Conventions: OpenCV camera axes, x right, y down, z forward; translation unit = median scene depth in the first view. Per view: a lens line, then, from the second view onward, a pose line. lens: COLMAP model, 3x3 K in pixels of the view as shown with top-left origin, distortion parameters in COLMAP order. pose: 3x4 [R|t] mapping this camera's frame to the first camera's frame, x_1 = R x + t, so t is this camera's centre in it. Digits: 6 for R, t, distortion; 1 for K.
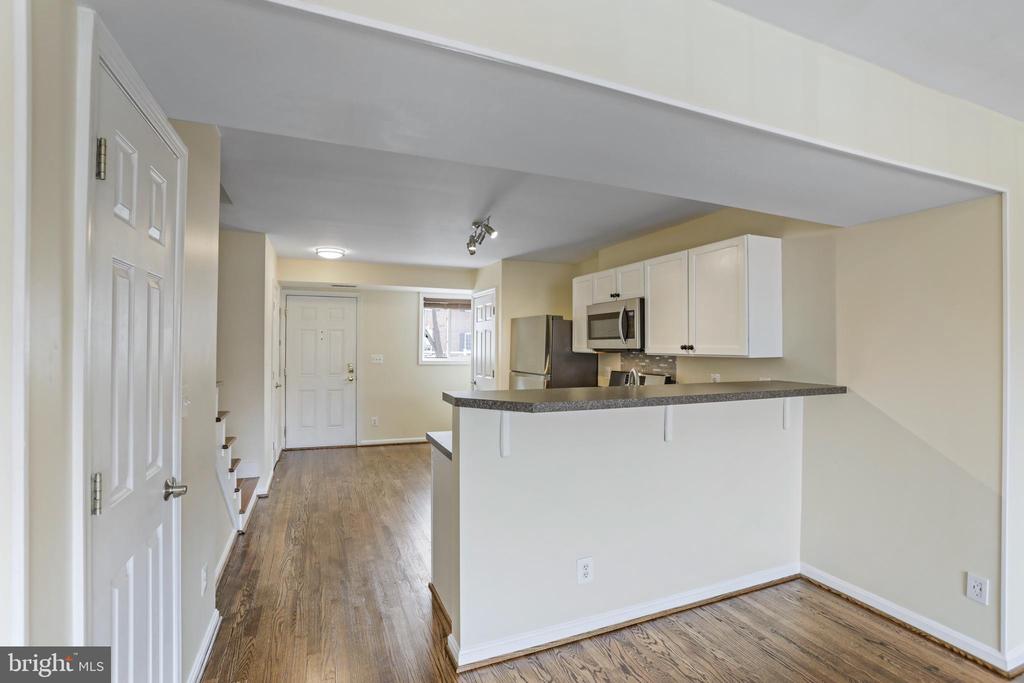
lens RADIAL K [[468.1, 0, 514.4], [0, 468.1, 345.1], [0, 0, 1]] dist [-0.013502, 0.004799]
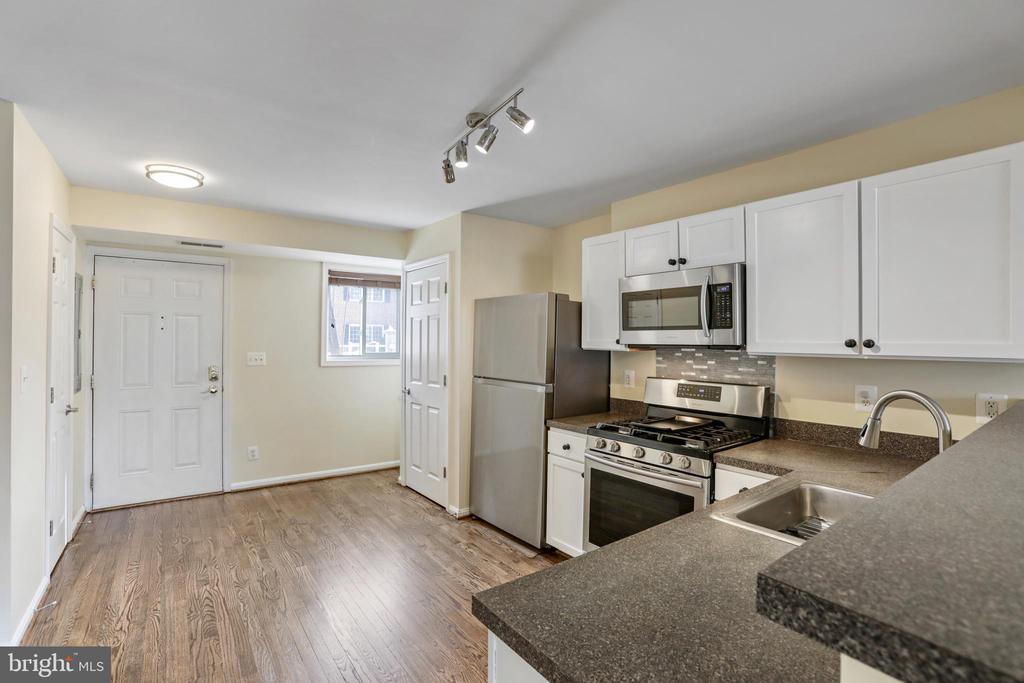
lens RADIAL K [[468.1, 0, 507.5], [0, 468.1, 337.5], [0, 0, 1]] dist [-0.013502, 0.004799]
pose [[0.972991, 0.002193, 0.230833, -0.133260], [-0.001948, 0.999997, -0.001290, -0.000633], [-0.230836, 0.000805, 0.972992, 0.361169]]
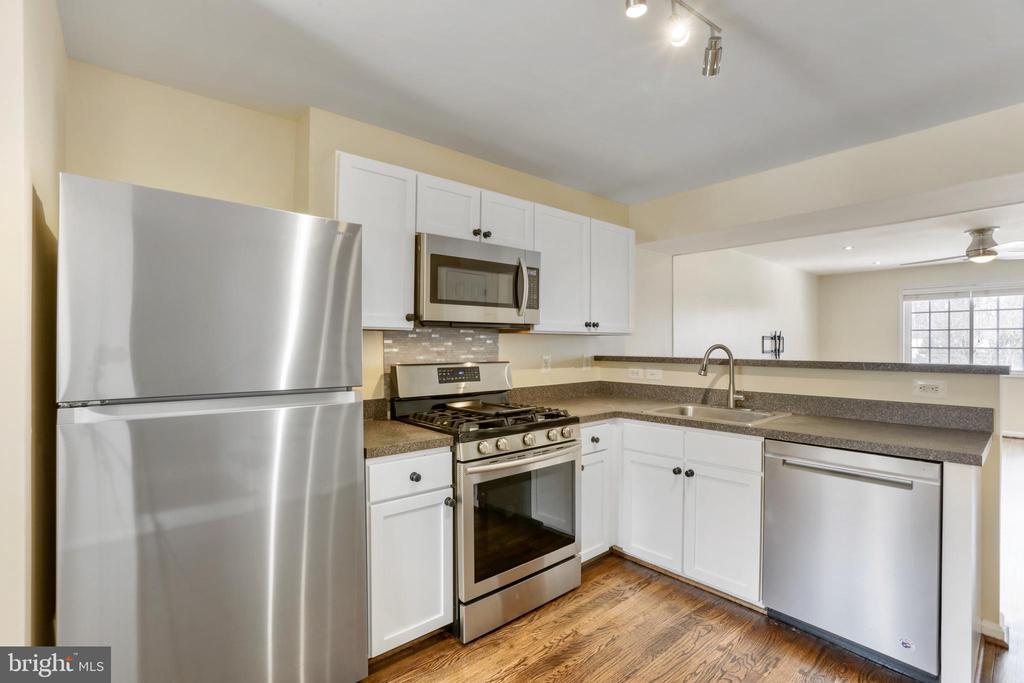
lens RADIAL K [[468.1, 0, 512.9], [0, 468.1, 338.6], [0, 0, 1]] dist [-0.013502, 0.004799]
pose [[-0.279138, 0.005932, 0.960233, -0.308584], [-0.005080, 0.999958, -0.007654, 0.026693], [-0.960238, -0.007014, -0.279096, 0.945617]]
